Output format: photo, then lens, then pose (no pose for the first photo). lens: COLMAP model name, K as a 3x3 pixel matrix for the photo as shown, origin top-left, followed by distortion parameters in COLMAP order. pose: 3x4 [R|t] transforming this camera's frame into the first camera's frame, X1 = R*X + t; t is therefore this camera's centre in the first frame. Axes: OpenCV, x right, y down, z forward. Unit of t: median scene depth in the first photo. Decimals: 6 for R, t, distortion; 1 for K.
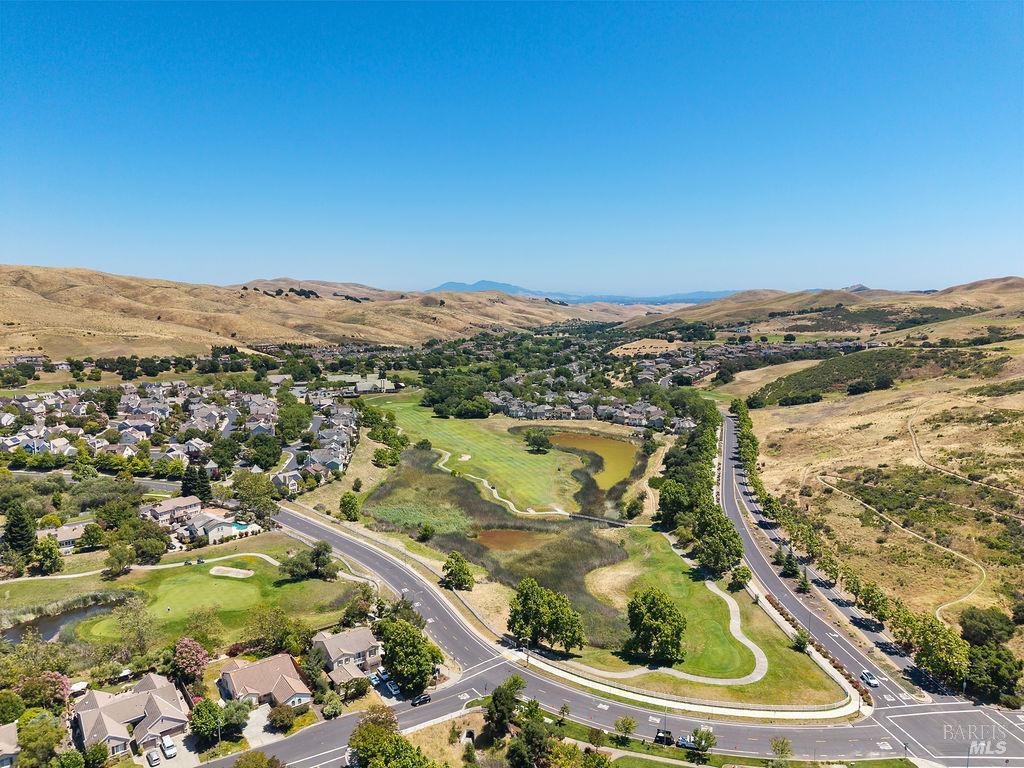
lens RADIAL K [[709.0, 0, 499.0], [0, 709.0, 355.4], [0, 0, 1]] dist [0.049979, -0.038867]
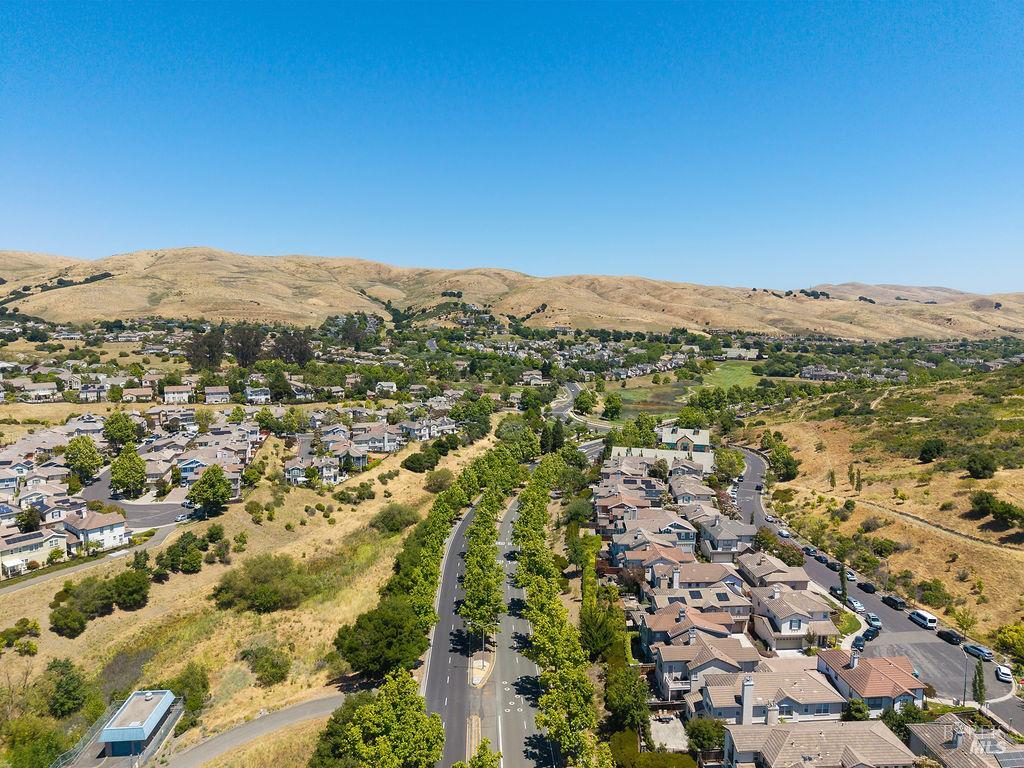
lens RADIAL K [[709.0, 0, 504.8], [0, 709.0, 383.1], [0, 0, 1]] dist [0.049979, -0.038867]
pose [[0.689887, 0.088023, -0.718546, 0.272886], [-0.068382, 0.996066, 0.056365, 0.027358], [0.720680, 0.010250, 0.693192, -0.152261]]
